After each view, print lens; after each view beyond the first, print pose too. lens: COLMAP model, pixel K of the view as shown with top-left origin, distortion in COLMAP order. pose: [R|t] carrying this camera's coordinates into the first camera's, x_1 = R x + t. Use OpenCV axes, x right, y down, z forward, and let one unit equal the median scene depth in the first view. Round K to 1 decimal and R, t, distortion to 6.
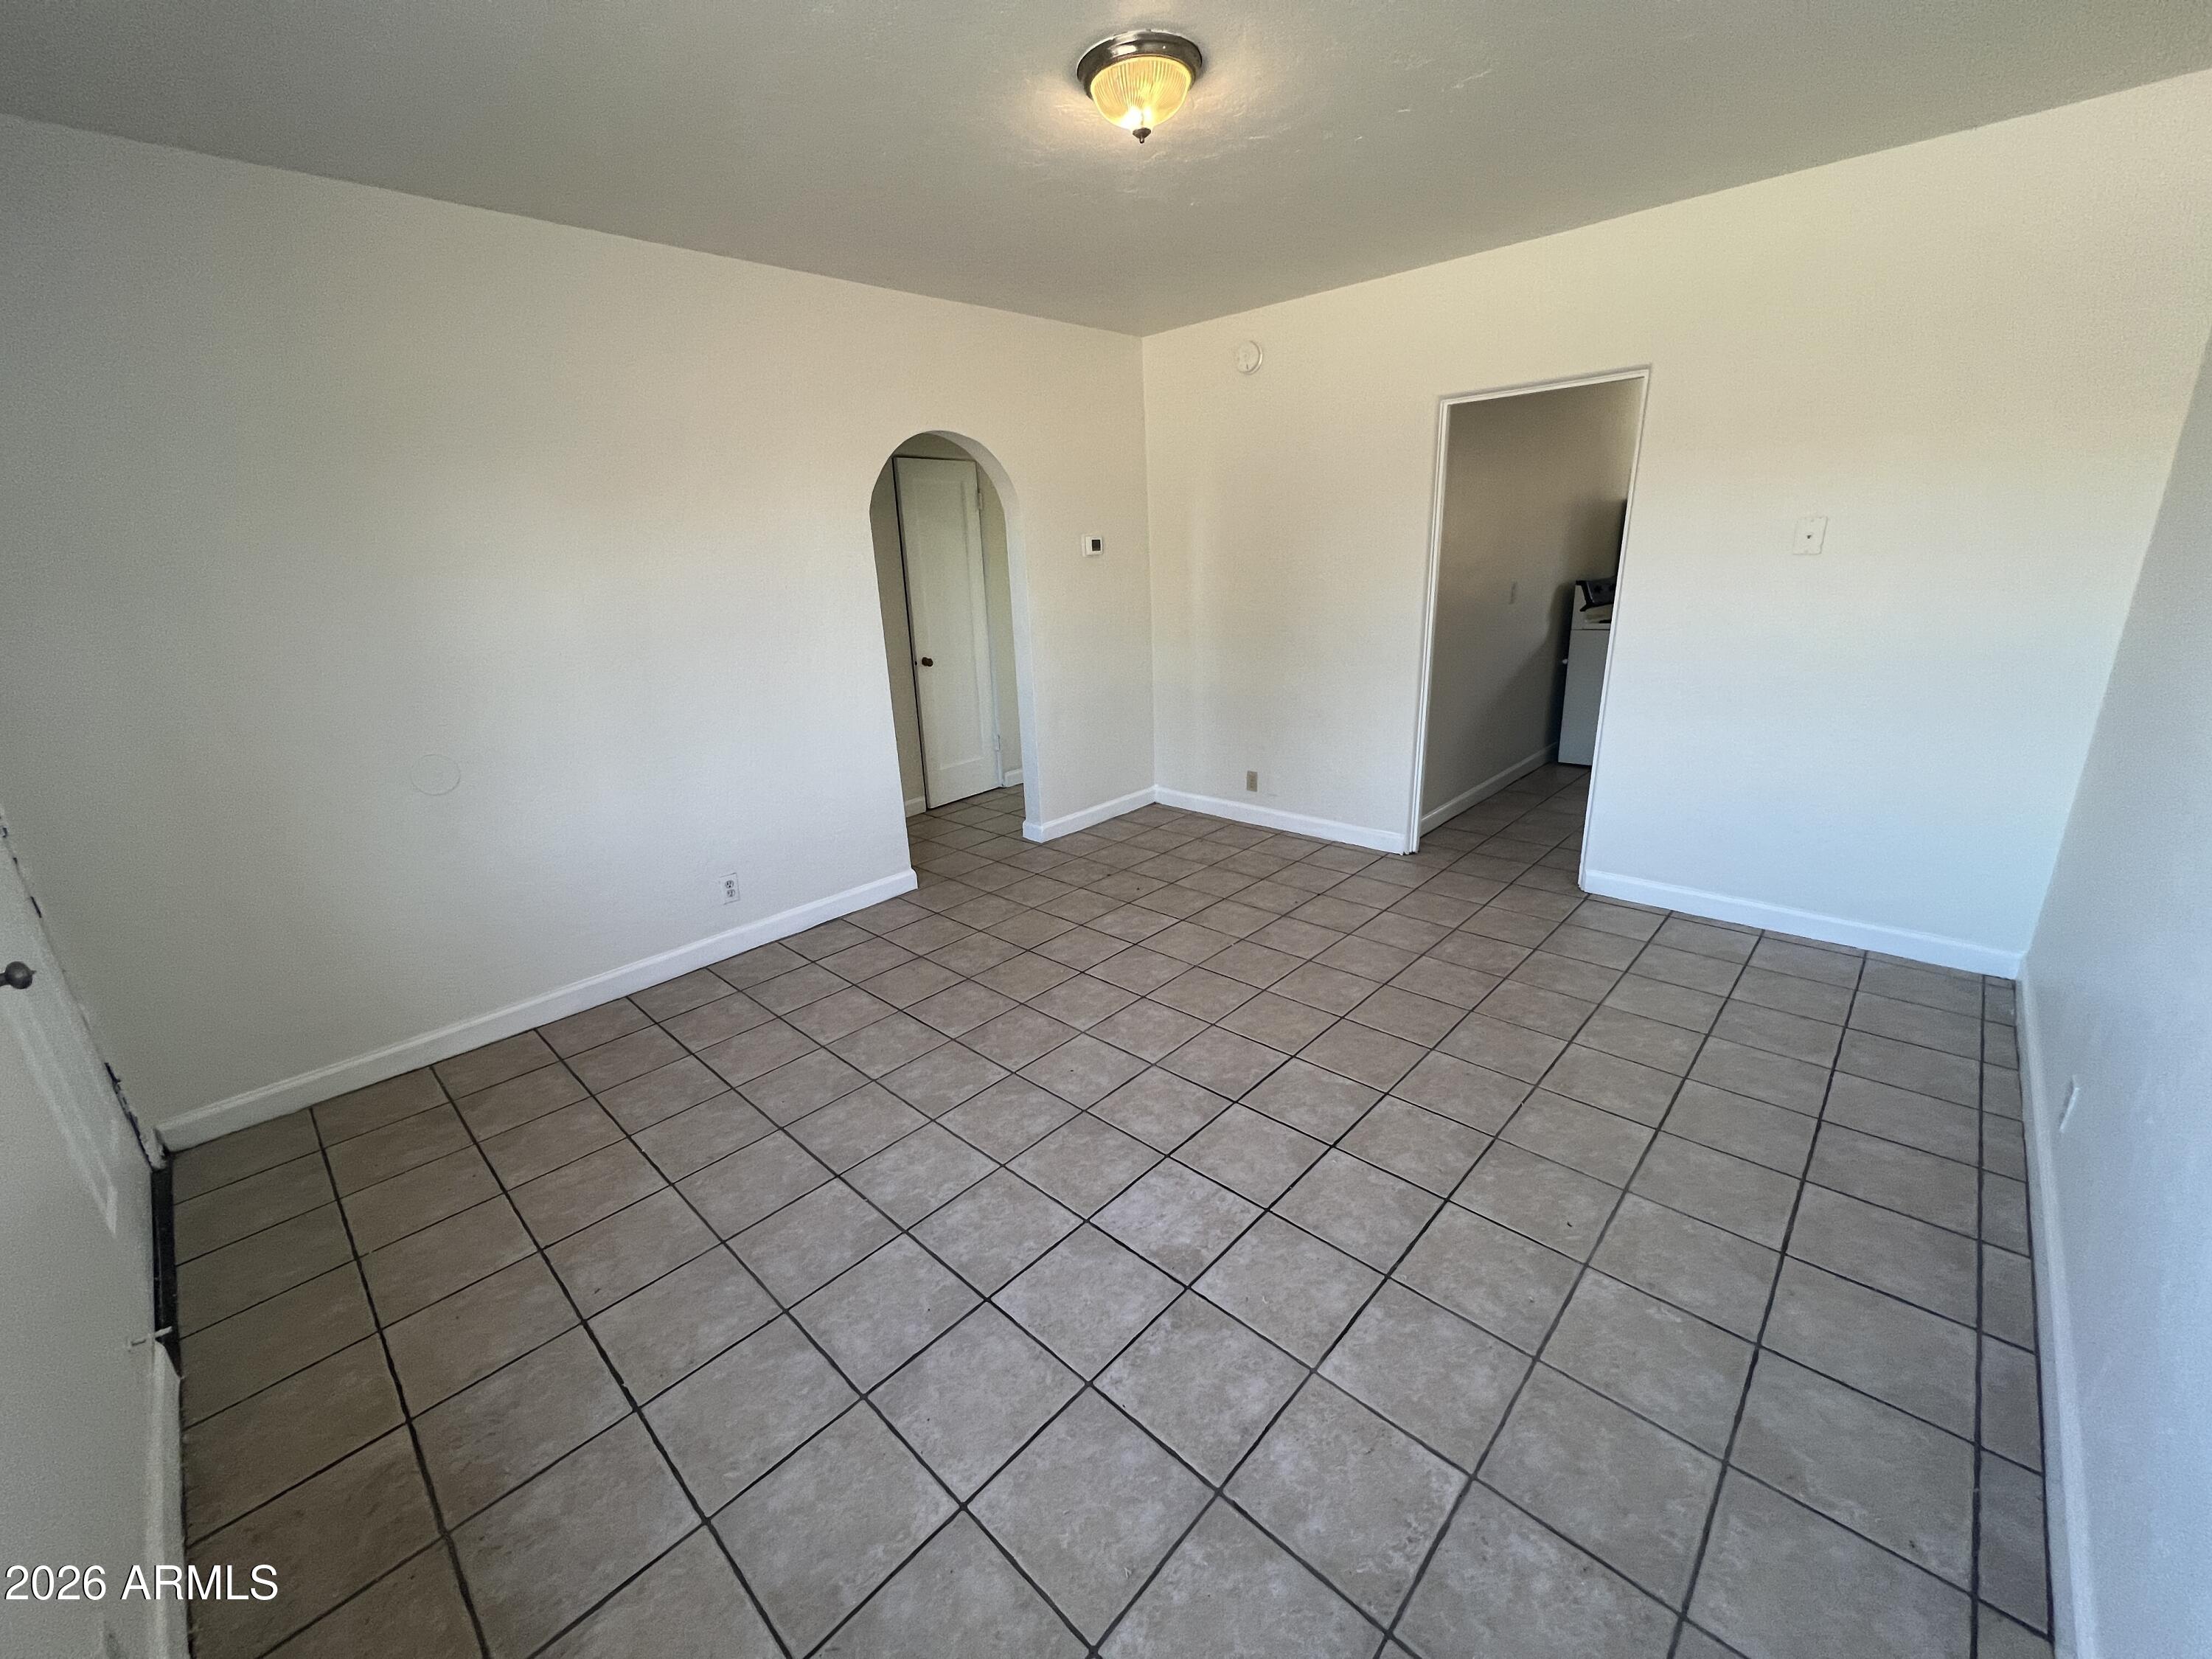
lens RADIAL K [[878.8, 0, 1087.7], [0, 878.8, 820.7], [0, 0, 1]] dist [0.000072, -0.000303]
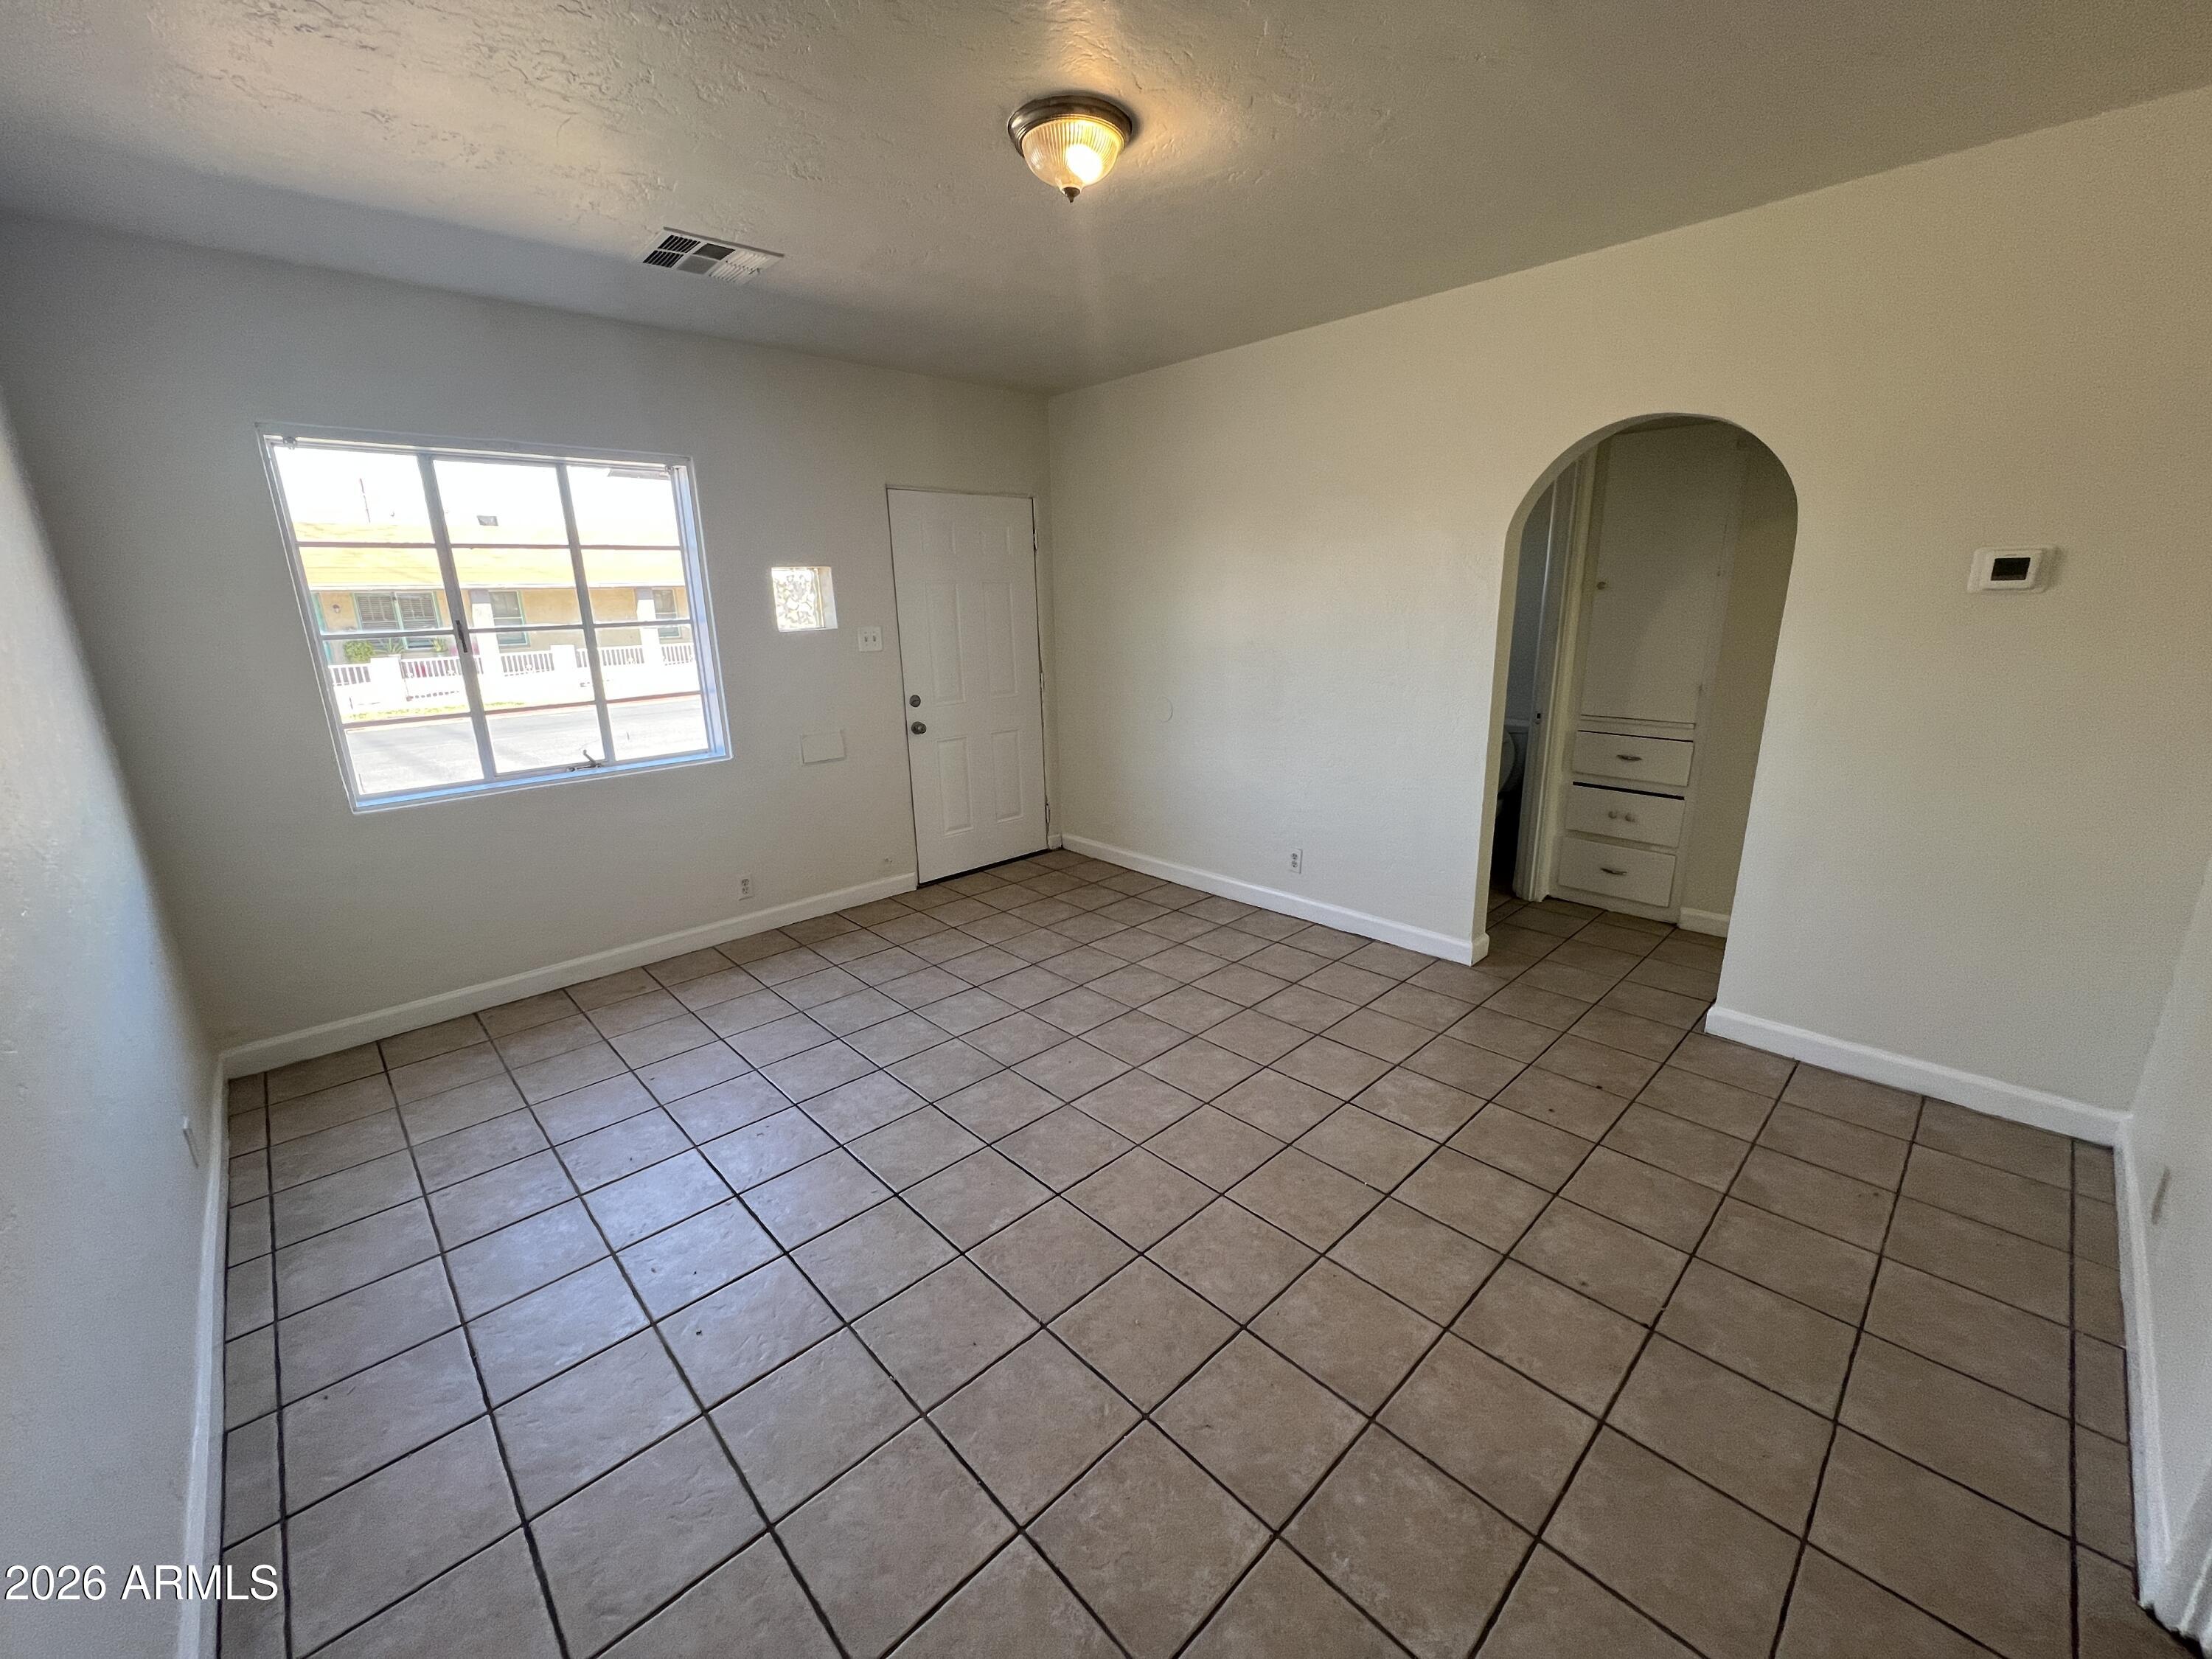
lens RADIAL K [[878.8, 0, 1097.0], [0, 878.8, 811.1], [0, 0, 1]] dist [0.000072, -0.000303]
pose [[-0.040668, 0.284816, -0.957719, 0.843146], [-0.273610, 0.918700, 0.284830, -0.291191], [0.960981, 0.273625, 0.040567, 0.805865]]
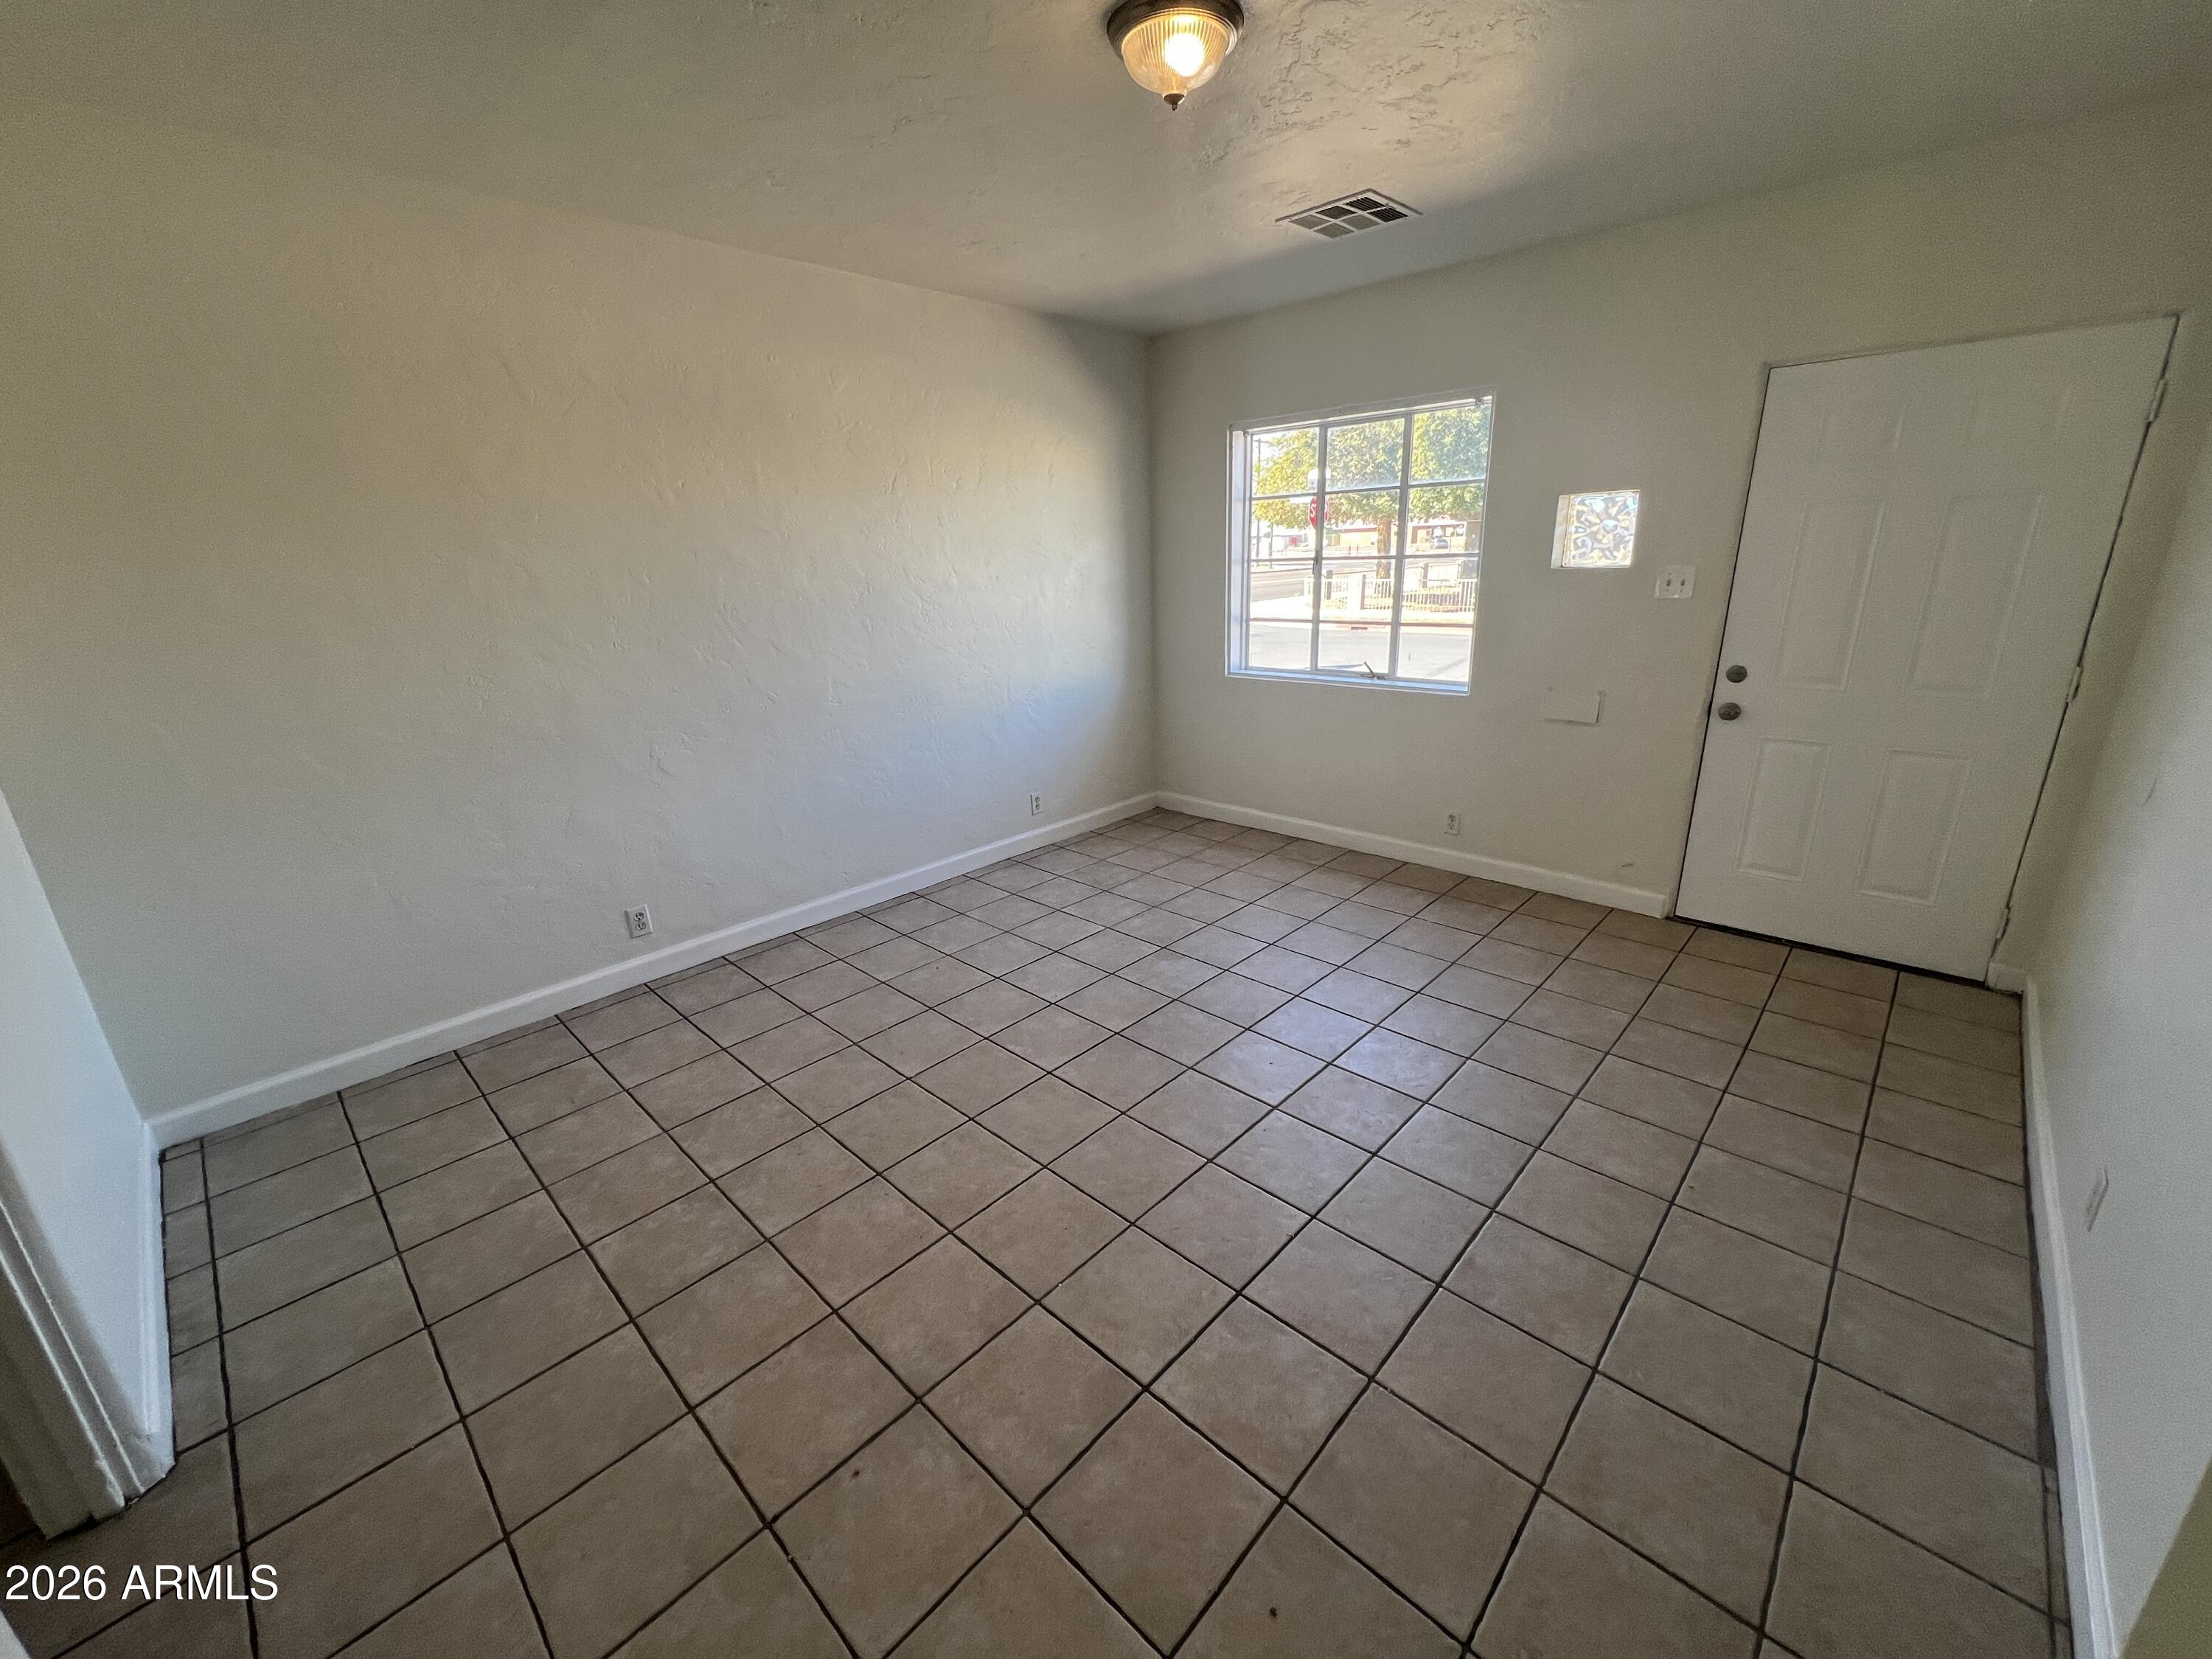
lens RADIAL K [[878.8, 0, 1108.0], [0, 878.8, 825.9], [0, 0, 1]] dist [0.000072, -0.000303]
pose [[-0.996959, 0.077846, 0.003461, 0.128568], [0.065901, 0.818615, 0.570549, -0.466599], [0.041582, 0.569042, -0.821256, 1.484693]]
